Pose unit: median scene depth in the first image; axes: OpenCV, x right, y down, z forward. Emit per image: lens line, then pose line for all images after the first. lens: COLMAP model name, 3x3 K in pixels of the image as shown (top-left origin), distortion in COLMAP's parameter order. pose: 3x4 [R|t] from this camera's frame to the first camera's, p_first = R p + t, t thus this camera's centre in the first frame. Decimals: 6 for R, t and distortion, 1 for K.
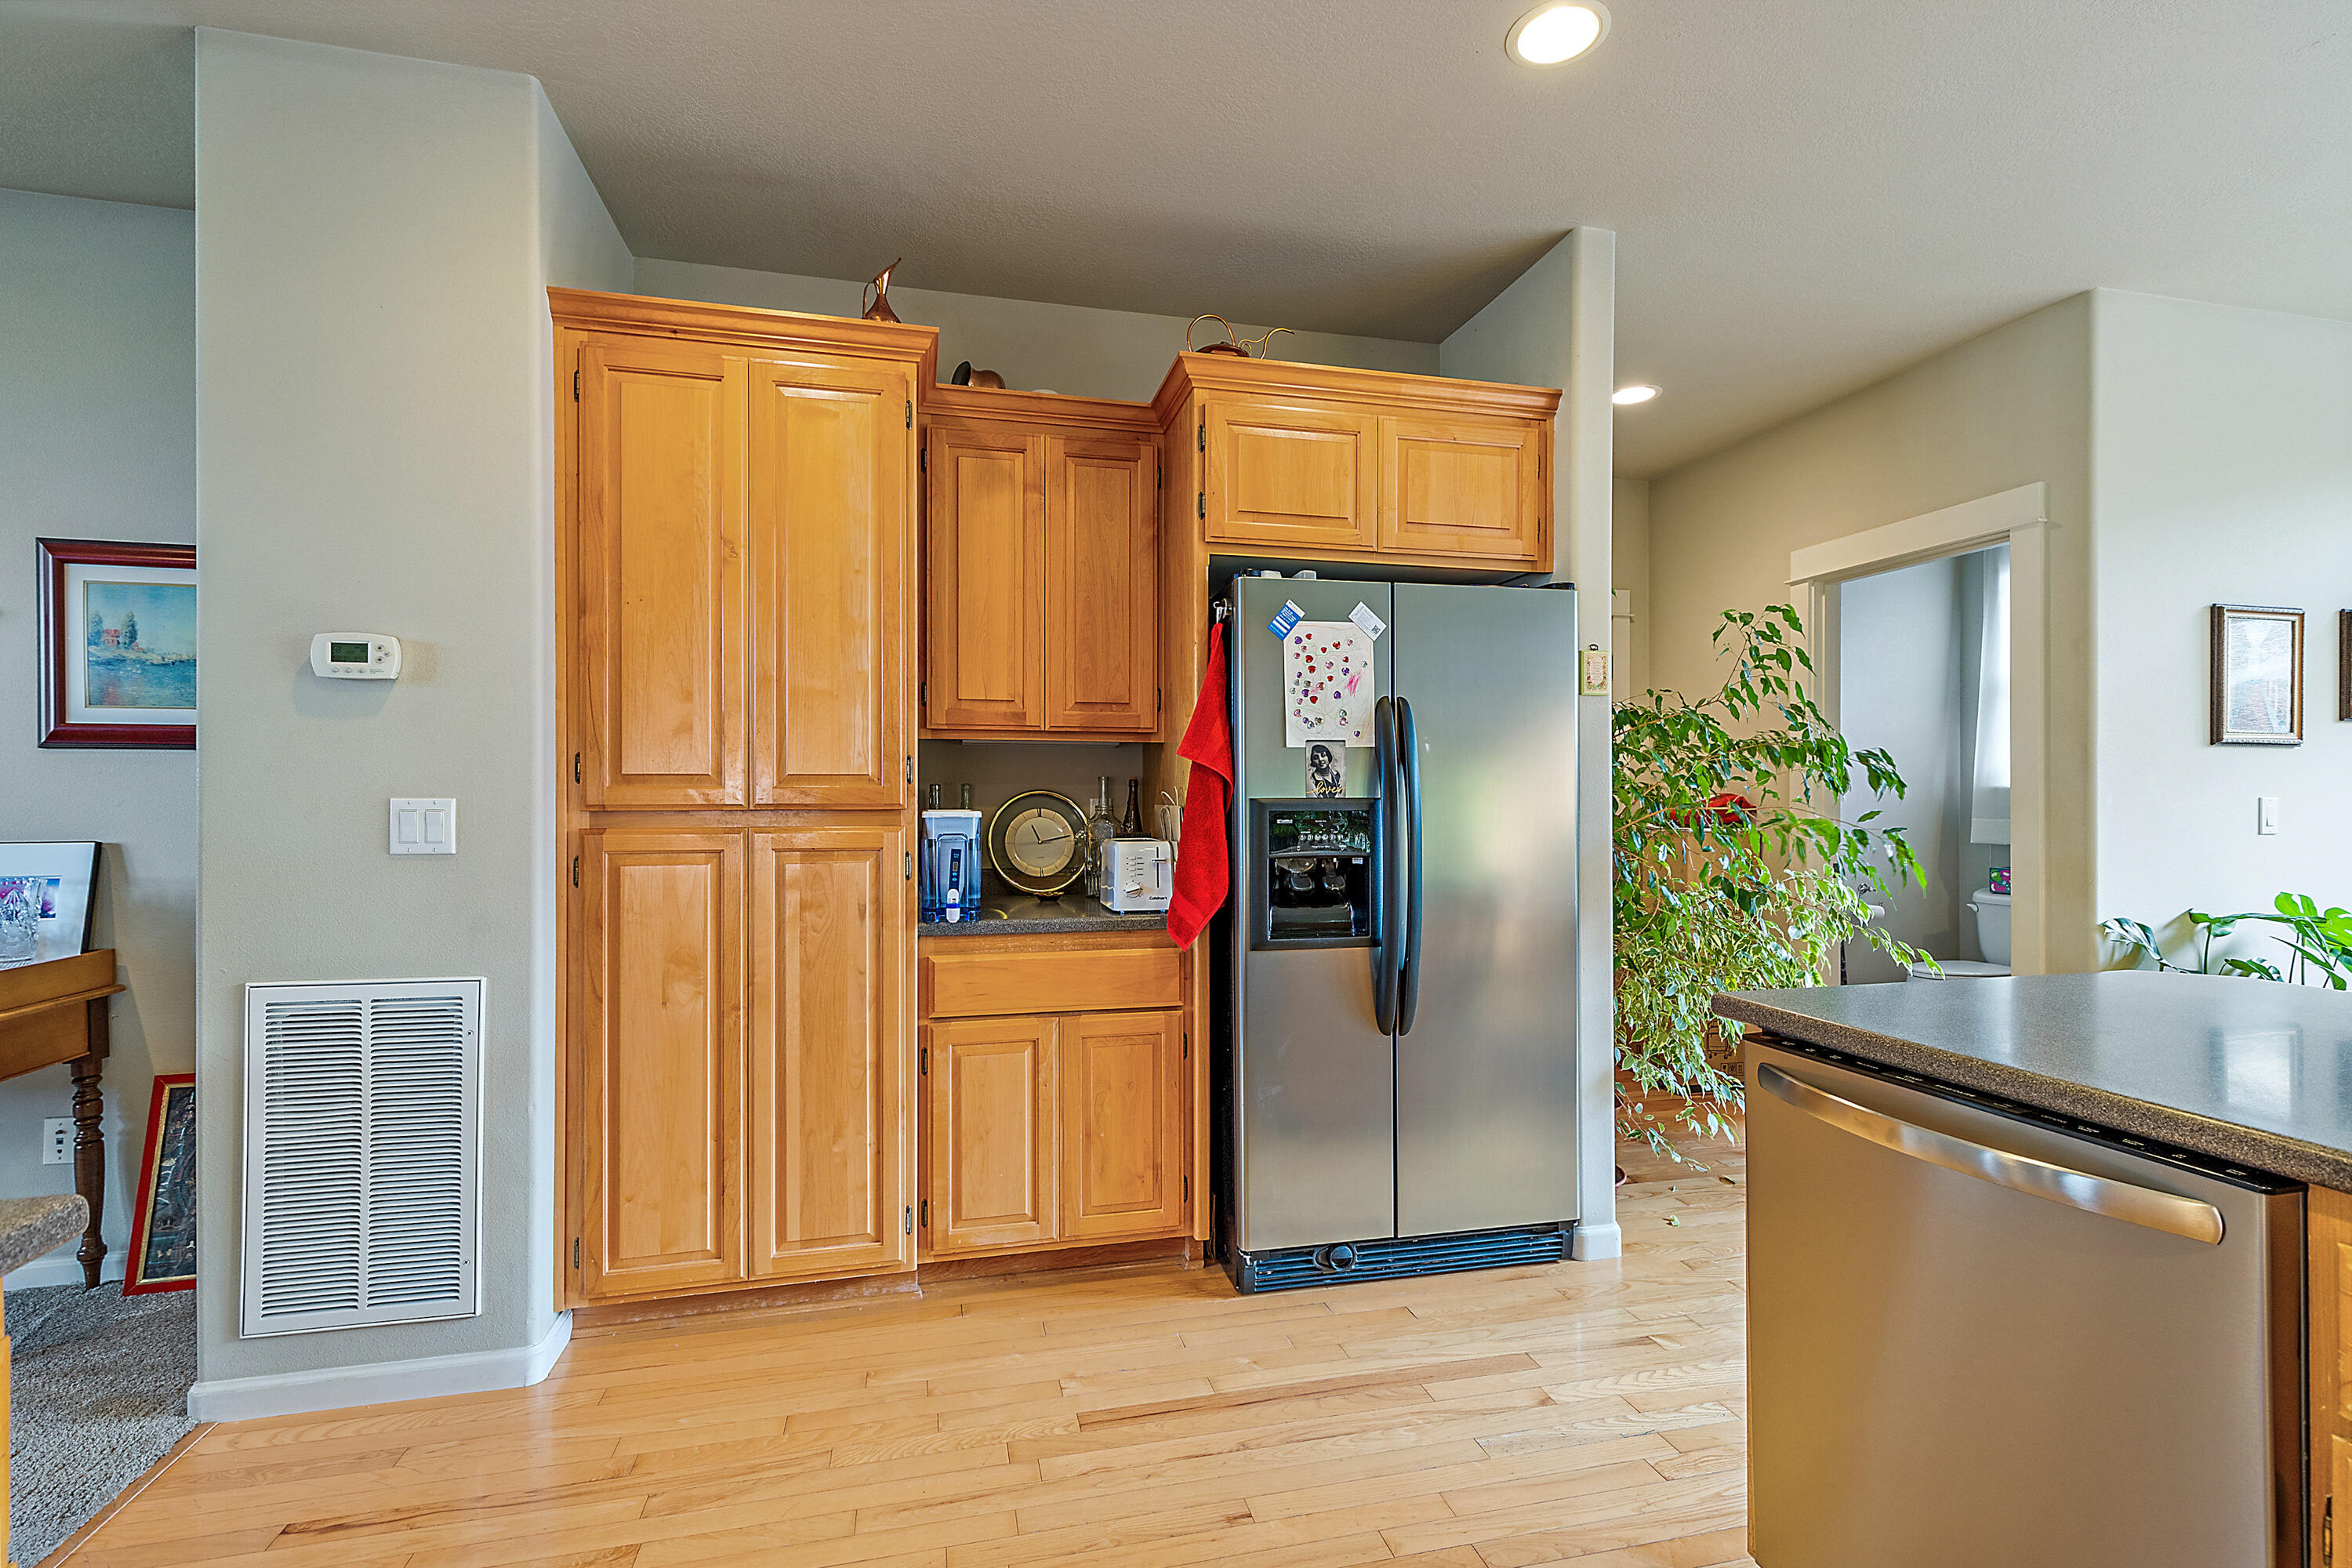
lens RADIAL K [[1062.6, 0, 1182.1], [0, 1062.6, 793.3], [0, 0, 1]] dist [0.003160, 0.000013]
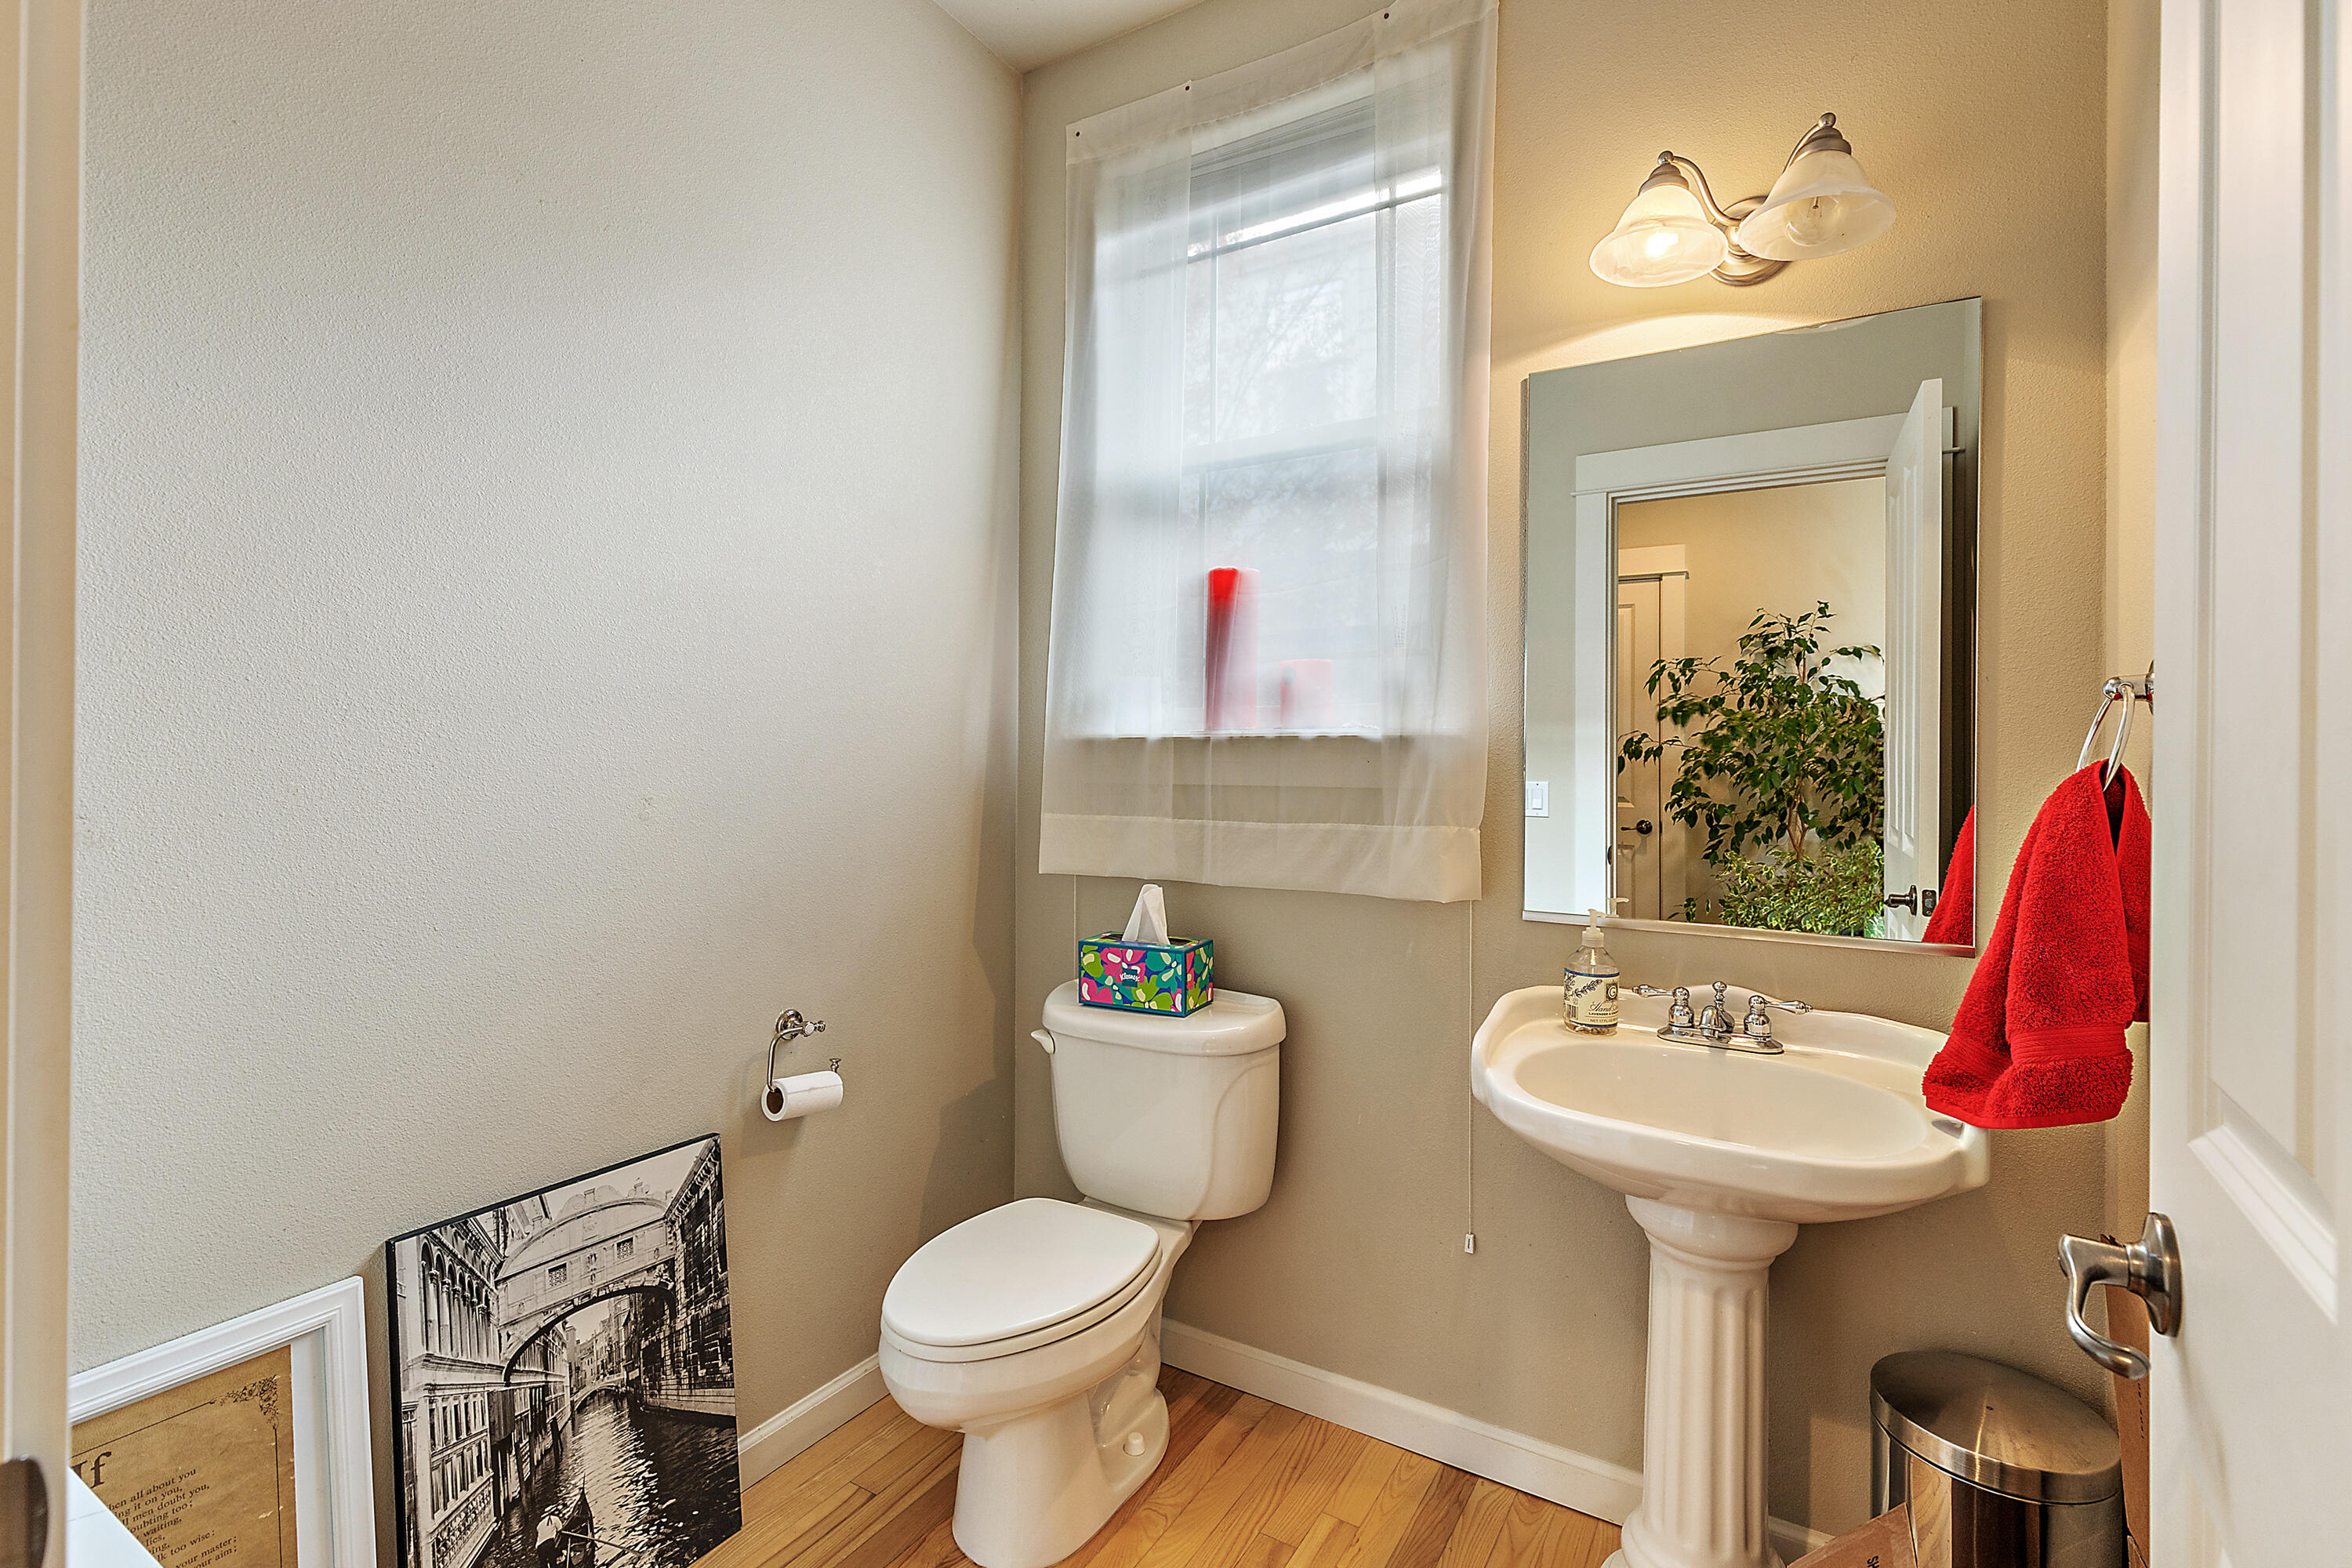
lens RADIAL K [[1075.7, 0, 1180.6], [0, 1075.7, 761.8], [0, 0, 1]] dist [0.003951, -0.000461]
pose [[0.709103, 0.002052, 0.705102, 0.490208], [-0.006236, 0.999975, 0.003361, 0.001983], [-0.705078, -0.006780, 0.709098, 0.672471]]
